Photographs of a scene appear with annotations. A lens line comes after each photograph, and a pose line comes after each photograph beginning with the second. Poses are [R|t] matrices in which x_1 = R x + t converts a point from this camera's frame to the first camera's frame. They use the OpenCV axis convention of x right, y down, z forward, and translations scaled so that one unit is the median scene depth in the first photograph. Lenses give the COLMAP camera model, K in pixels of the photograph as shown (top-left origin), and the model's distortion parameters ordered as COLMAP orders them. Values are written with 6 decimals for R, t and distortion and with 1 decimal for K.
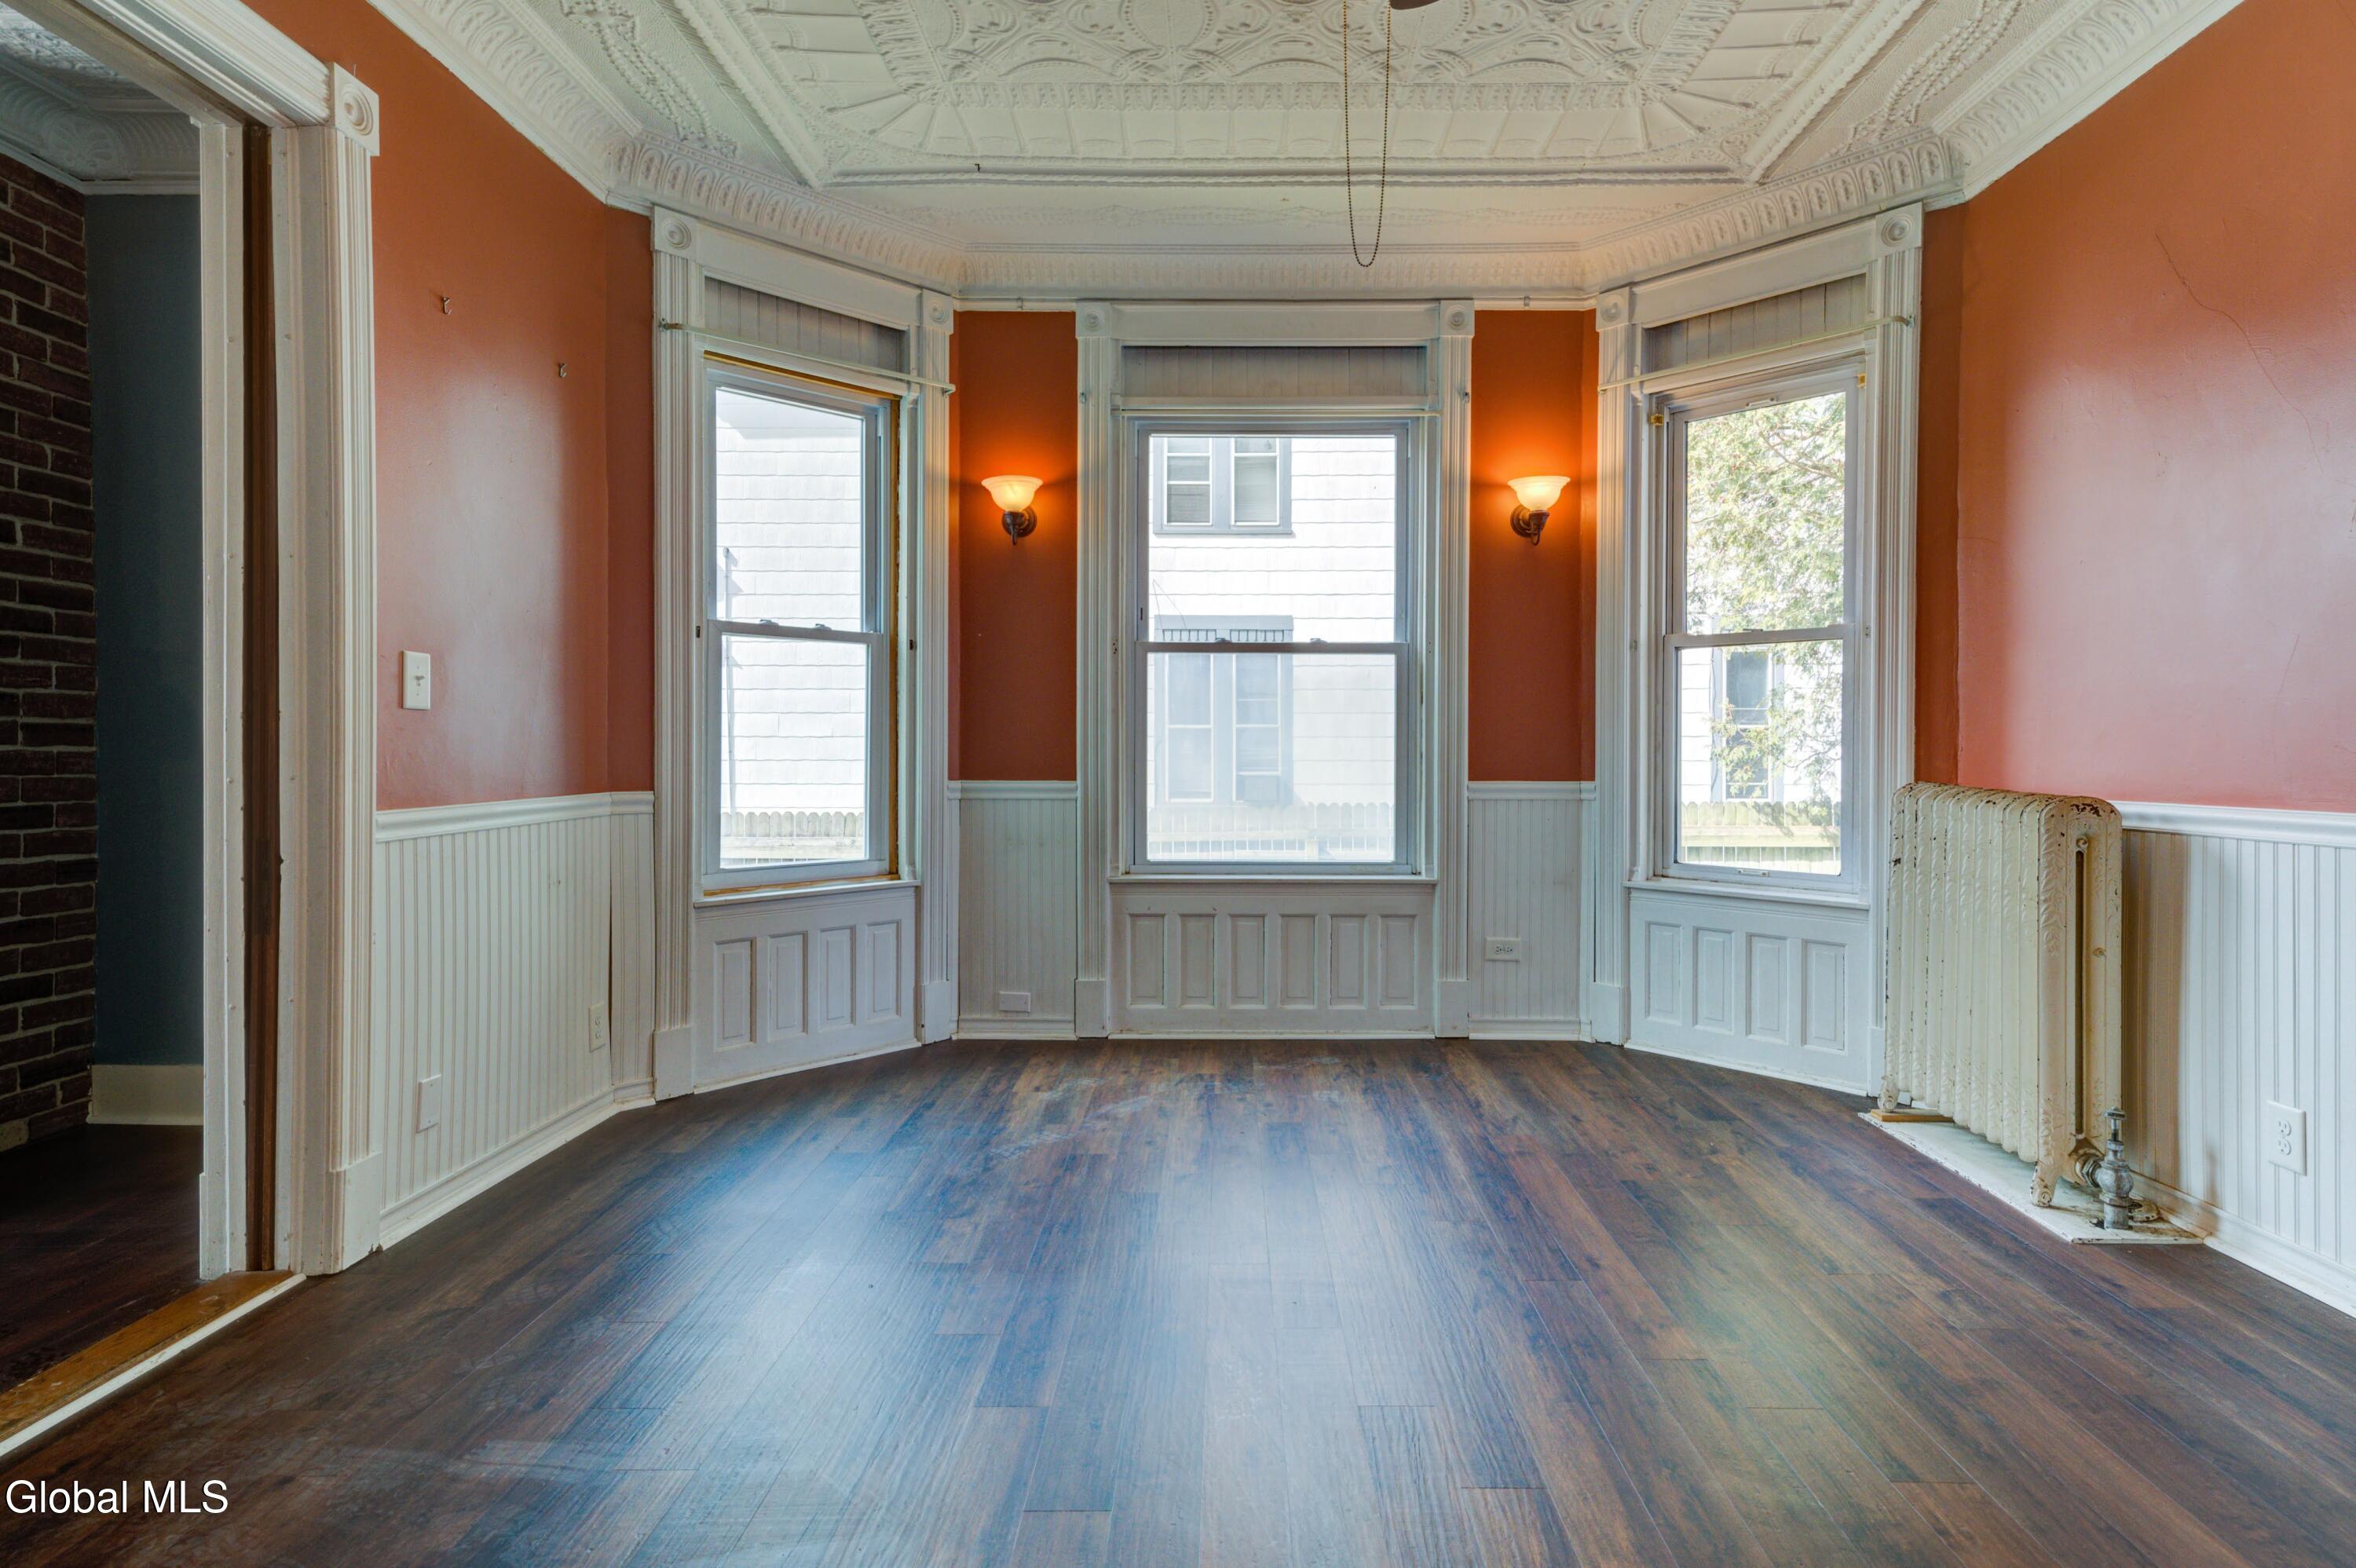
lens RADIAL K [[1239.8, 0, 1236.4], [0, 1239.8, 750.1], [0, 0, 1]] dist [0.018371, 0.001431]
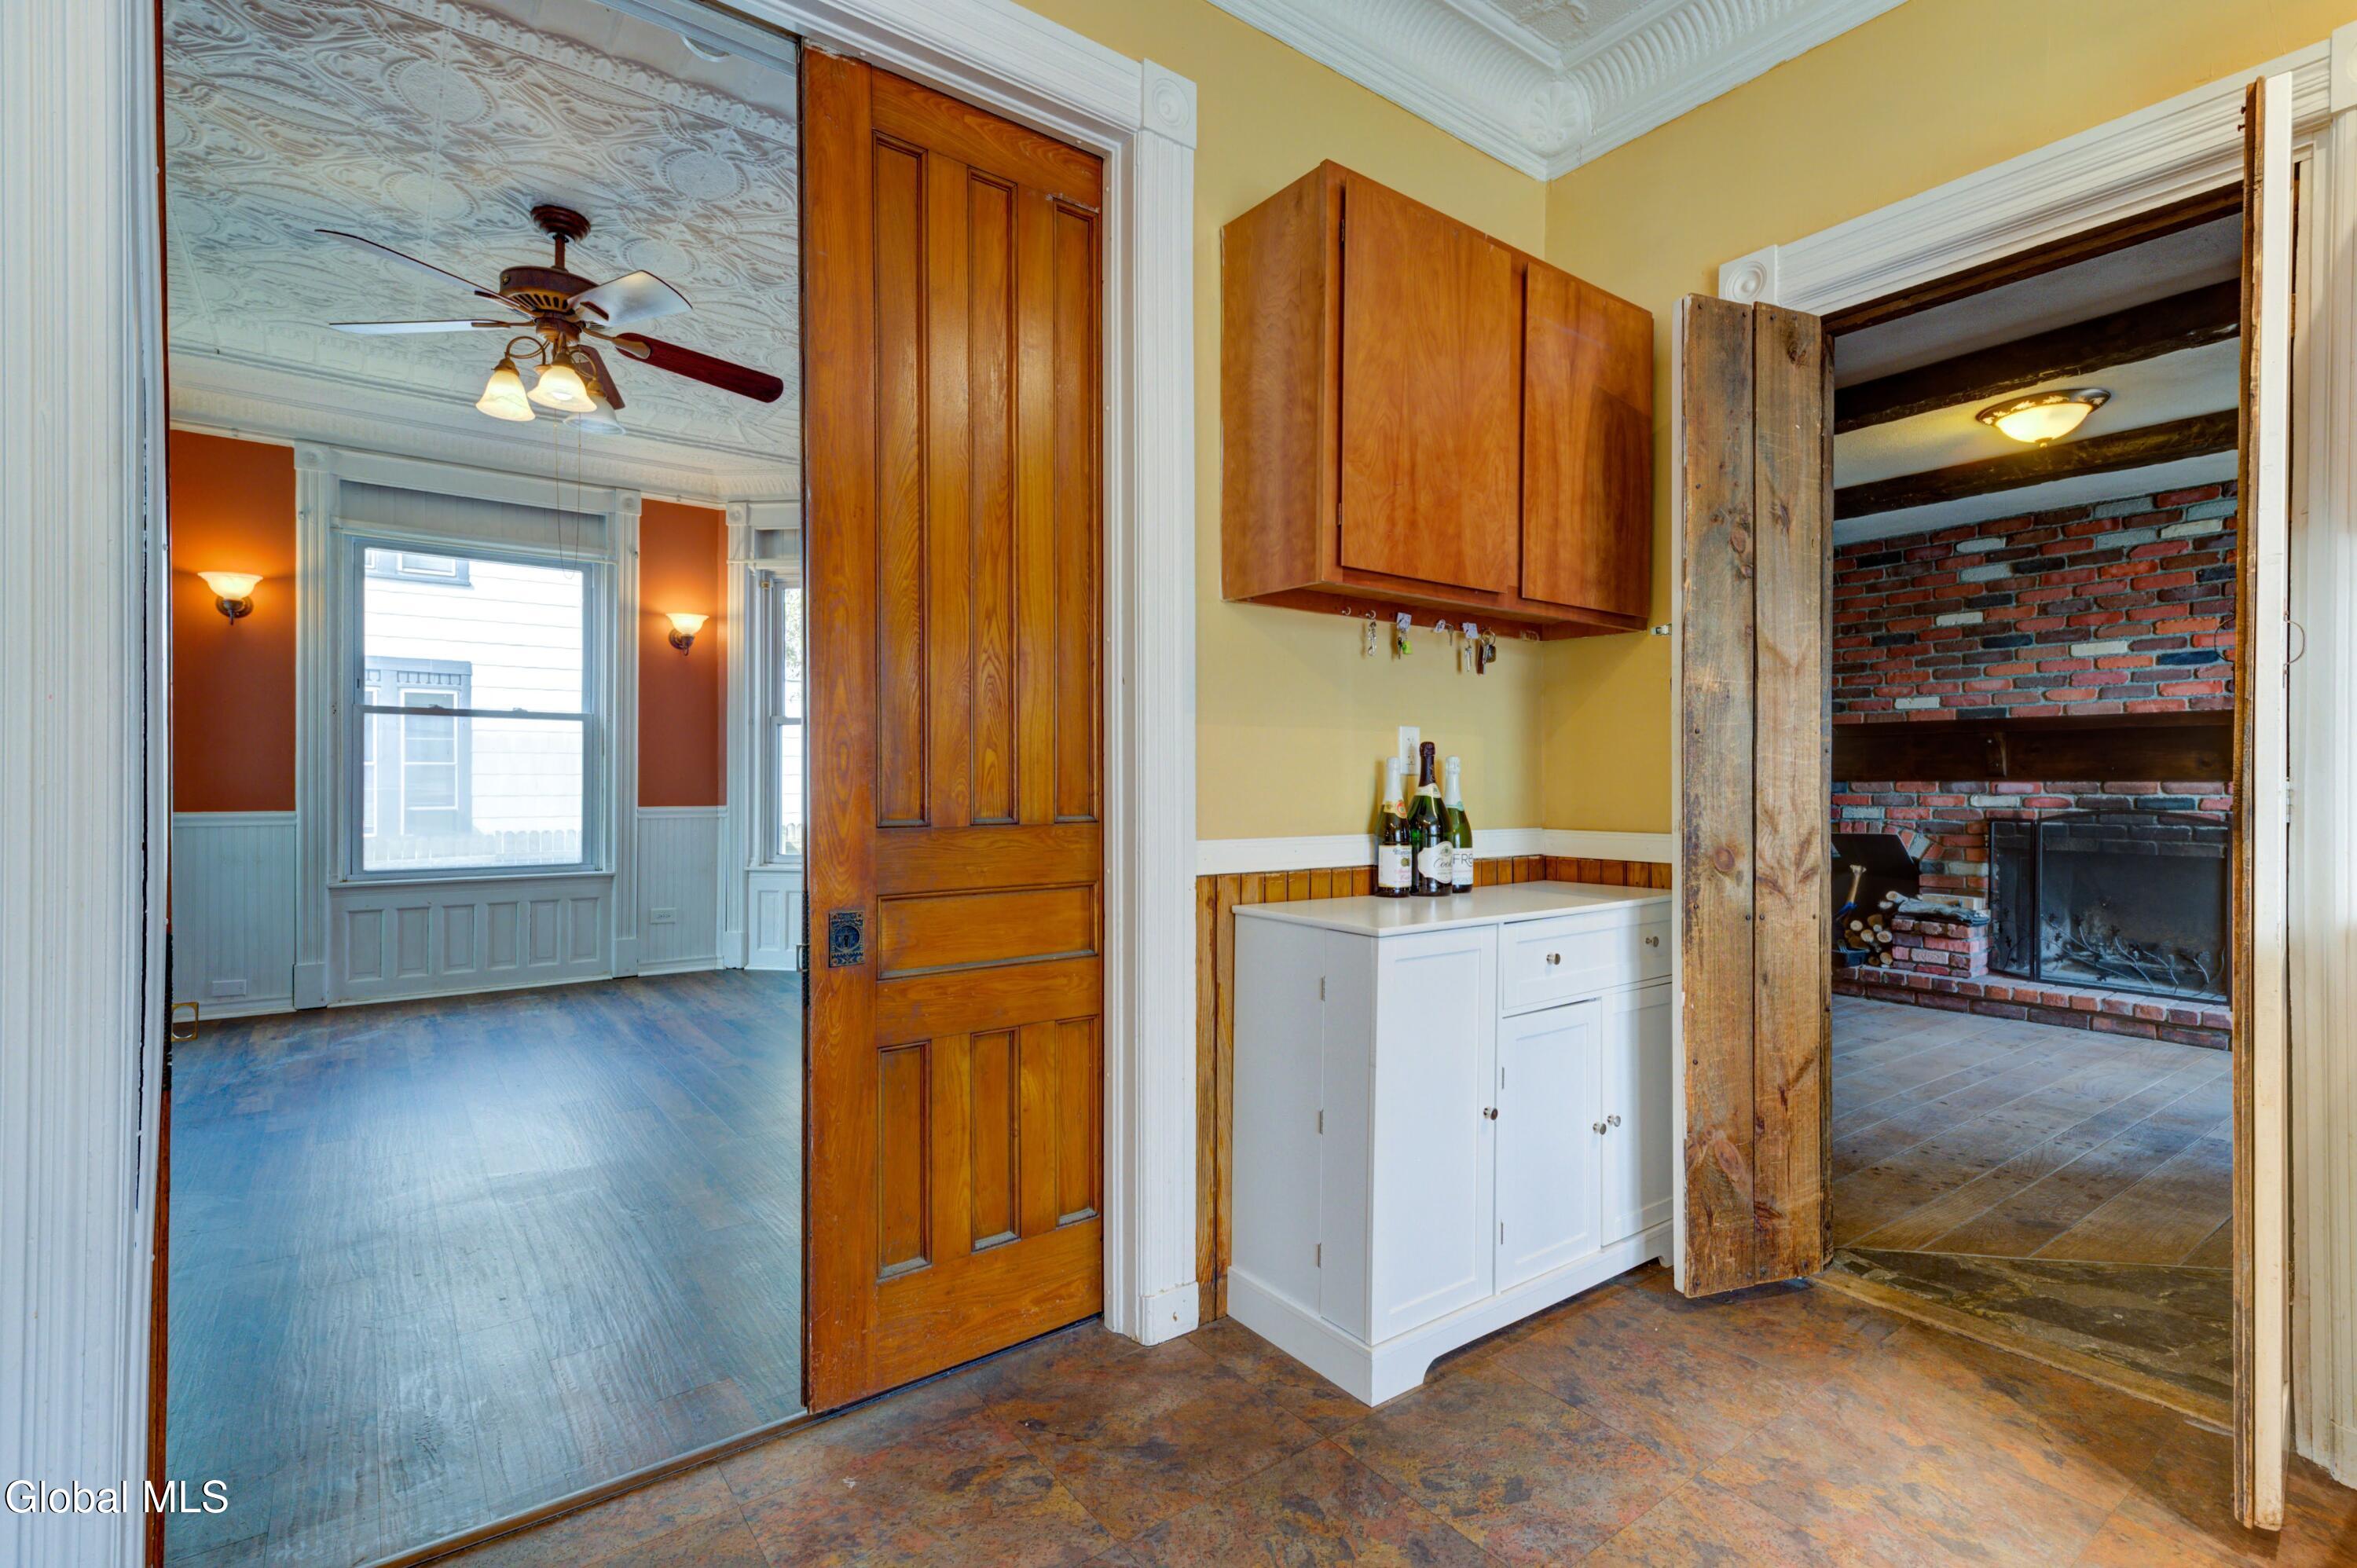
lens RADIAL K [[1077.4, 0, 1192.3], [0, 1077.4, 779.9], [0, 0, 1]] dist [0.028941, -0.000627]
pose [[0.801949, 0.001213, 0.597392, -0.064862], [0.001604, 0.999990, -0.004183, -0.001196], [-0.597391, 0.004313, 0.801939, -0.484868]]
